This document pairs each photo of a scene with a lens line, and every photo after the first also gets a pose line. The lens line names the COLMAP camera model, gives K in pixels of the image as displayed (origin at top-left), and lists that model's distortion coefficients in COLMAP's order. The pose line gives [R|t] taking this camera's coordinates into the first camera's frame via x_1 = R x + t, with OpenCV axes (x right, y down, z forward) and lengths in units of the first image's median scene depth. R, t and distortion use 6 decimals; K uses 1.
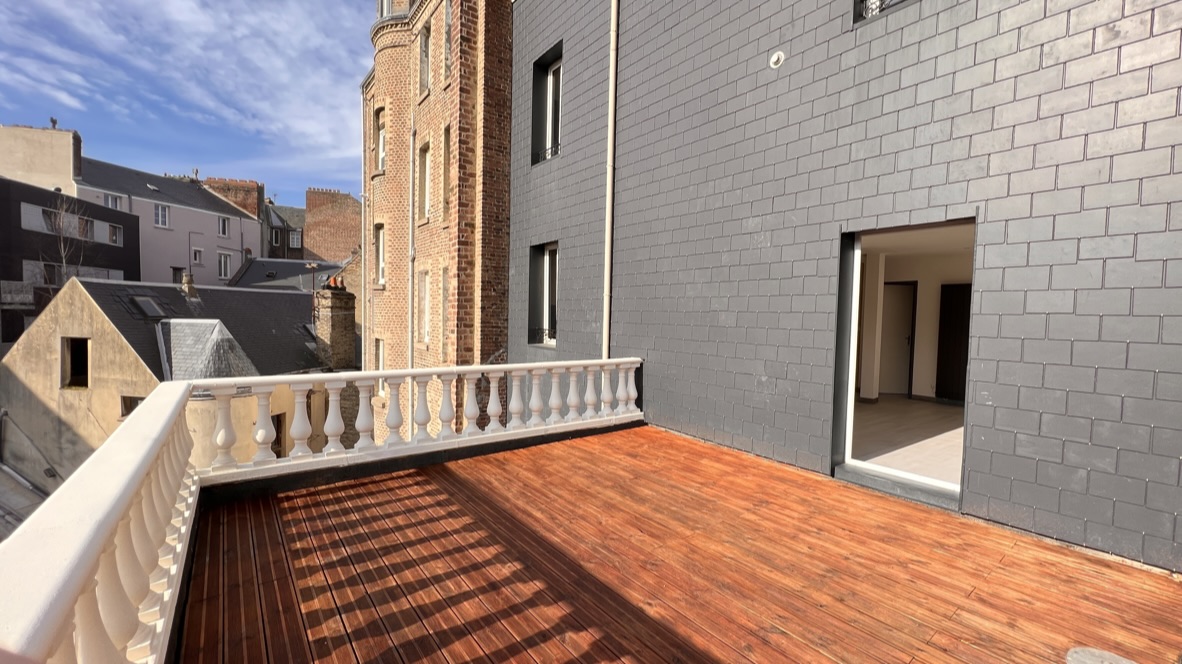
lens RADIAL K [[473.8, 0, 594.5], [0, 473.8, 333.2], [0, 0, 1]] dist [-0.000887, 0.000053]
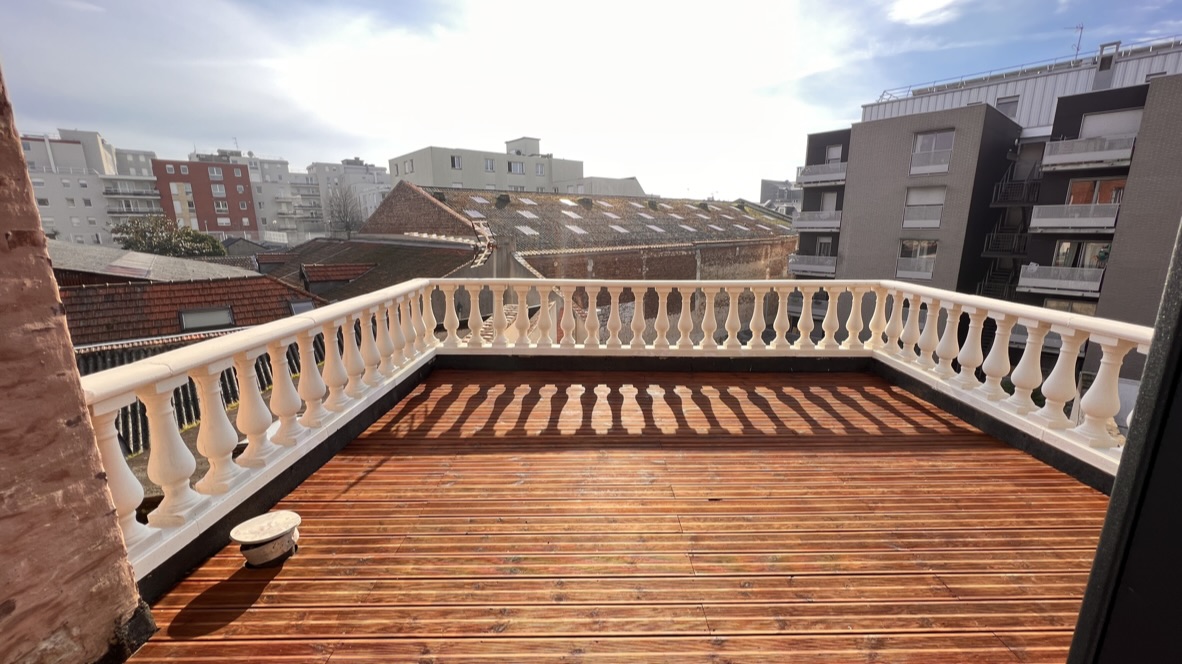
lens RADIAL K [[473.8, 0, 596.9], [0, 473.8, 332.2], [0, 0, 1]] dist [-0.000887, 0.000053]
pose [[-0.608403, 0.161368, -0.777049, 0.735368], [-0.033076, 0.973104, 0.227980, -0.042233], [0.792939, 0.164406, -0.586702, 1.132854]]
